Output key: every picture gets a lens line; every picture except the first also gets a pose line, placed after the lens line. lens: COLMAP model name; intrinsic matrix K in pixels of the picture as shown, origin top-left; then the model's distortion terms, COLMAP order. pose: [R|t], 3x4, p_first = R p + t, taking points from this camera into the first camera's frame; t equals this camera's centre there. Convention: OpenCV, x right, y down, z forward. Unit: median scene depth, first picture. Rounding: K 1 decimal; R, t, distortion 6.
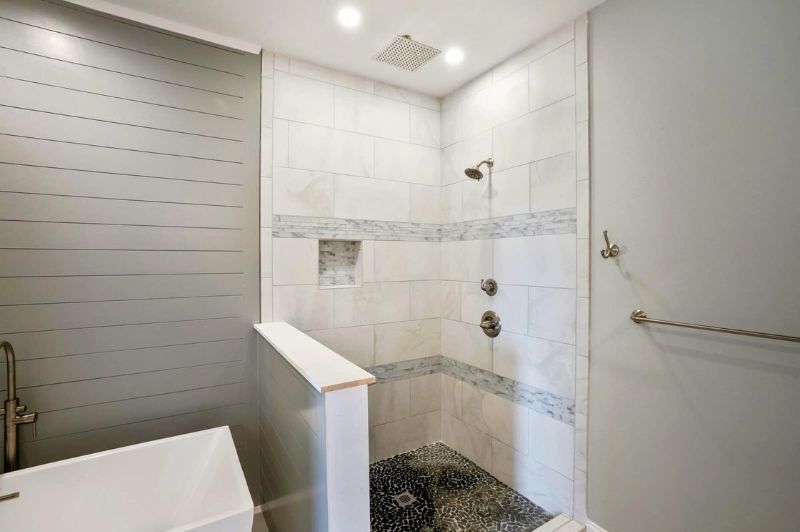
lens RADIAL K [[374.8, 0, 398.0], [0, 374.8, 263.7], [0, 0, 1]] dist [-0.020443, -0.003599]
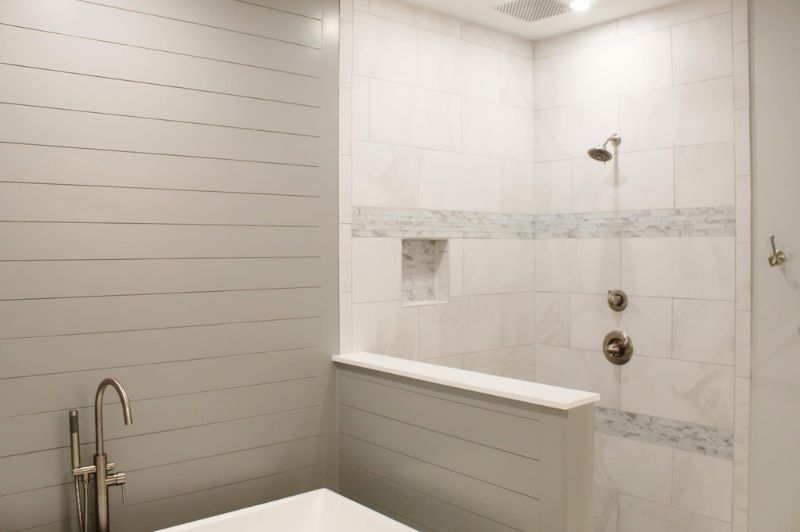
lens RADIAL K [[709.2, 0, 404.5], [0, 709.2, 258.7], [0, 0, 1]] dist [-0.108998, 0.070759]
pose [[0.986257, -0.003474, 0.165182, -0.437290], [0.003262, 0.999993, 0.001557, -0.028051], [-0.165186, -0.000997, 0.986262, -0.368721]]
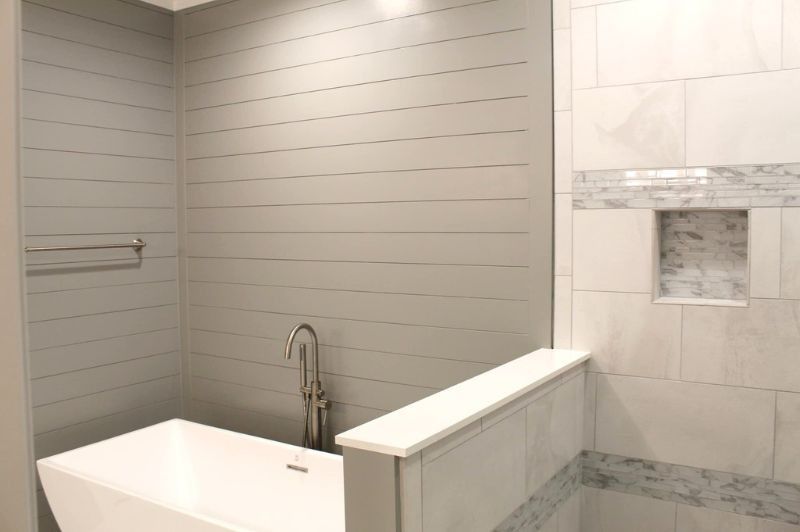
lens RADIAL K [[709.2, 0, 397.5], [0, 709.2, 267.1], [0, 0, 1]] dist [-0.108998, 0.070759]
pose [[0.446249, 0.055330, -0.893196, 0.524038], [-0.004054, 0.998202, 0.059809, -0.041769], [0.894899, -0.023069, 0.445671, 0.225905]]
